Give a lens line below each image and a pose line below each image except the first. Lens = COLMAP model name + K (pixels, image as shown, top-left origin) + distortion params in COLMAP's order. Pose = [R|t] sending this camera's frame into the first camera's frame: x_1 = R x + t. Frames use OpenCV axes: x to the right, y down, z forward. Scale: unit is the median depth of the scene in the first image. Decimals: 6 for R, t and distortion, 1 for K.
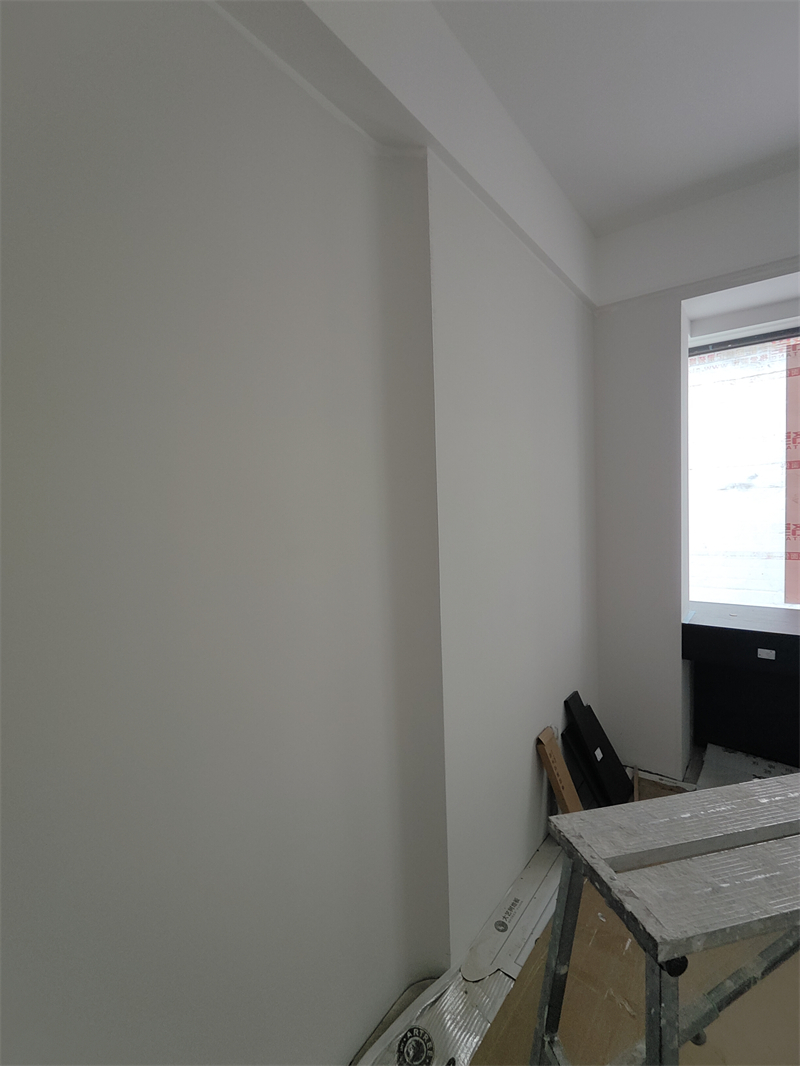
lens RADIAL K [[484.6, 0, 400.8], [0, 484.6, 532.1], [0, 0, 1]] dist [-0.003175, 0.001048]
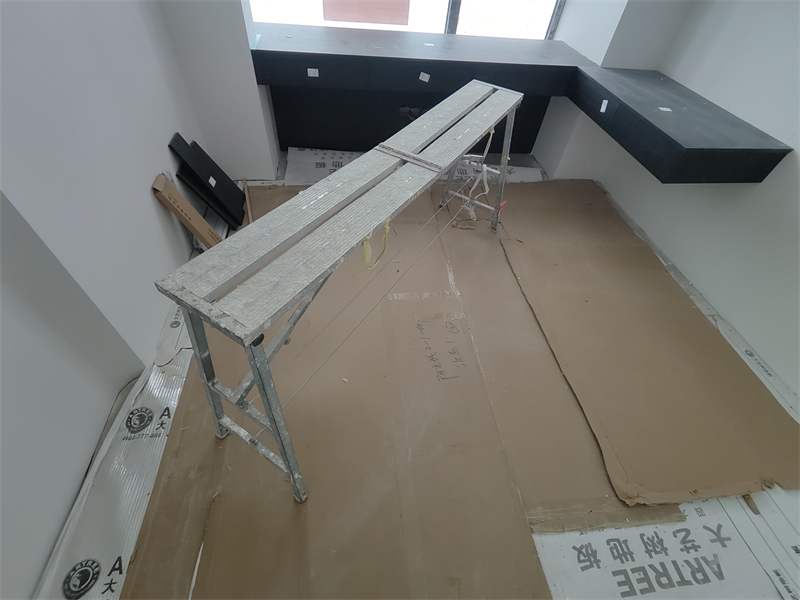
lens RADIAL K [[363.6, 0, 401.0], [0, 363.6, 299.8], [0, 0, 1]] dist [-0.003175, 0.001048]
pose [[0.691689, -0.477105, 0.542160, 0.141416], [-0.063685, 0.707491, 0.703847, -0.034070], [-0.719383, -0.521370, 0.458979, 0.081284]]
